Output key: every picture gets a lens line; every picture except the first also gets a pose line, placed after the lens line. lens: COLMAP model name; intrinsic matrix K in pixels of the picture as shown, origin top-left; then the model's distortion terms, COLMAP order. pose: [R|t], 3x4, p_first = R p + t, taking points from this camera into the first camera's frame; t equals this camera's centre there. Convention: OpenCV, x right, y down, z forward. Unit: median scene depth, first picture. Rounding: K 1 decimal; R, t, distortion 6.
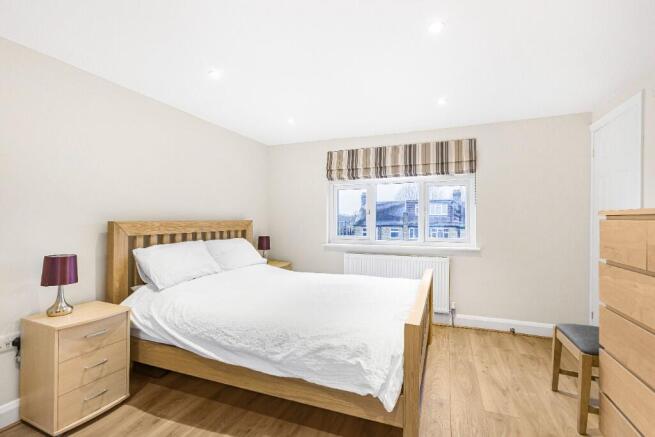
lens RADIAL K [[292.1, 0, 335.7], [0, 292.1, 220.5], [0, 0, 1]] dist [-0.000738, 0.000186]
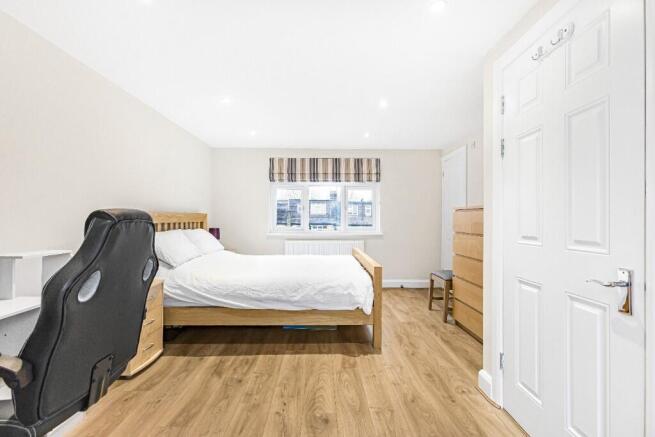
lens RADIAL K [[293.4, 0, 329.4], [0, 293.4, 217.3], [0, 0, 1]] dist [-0.017016, 0.012804]
pose [[0.922070, 0.004198, 0.387001, -0.353314], [-0.001831, 0.999977, -0.006486, 0.025941], [-0.387020, 0.005272, 0.922056, -0.281305]]
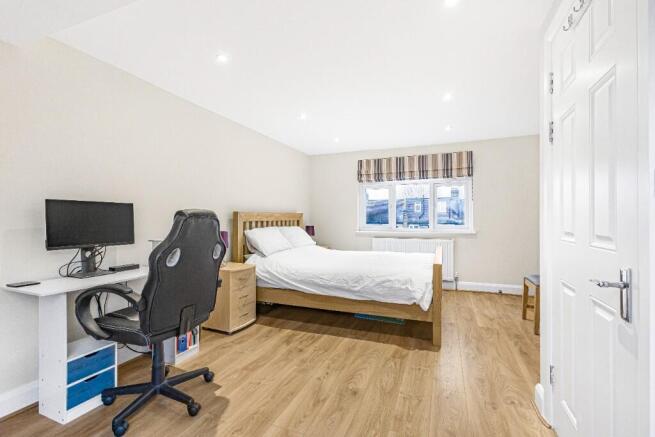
lens RADIAL K [[293.4, 0, 329.4], [0, 293.4, 217.3], [0, 0, 1]] dist [-0.017016, 0.012804]
pose [[0.999926, -0.005056, -0.011041, -0.186606], [0.004987, 0.999968, -0.006230, 0.033733], [0.011072, 0.006174, 0.999920, -0.398707]]
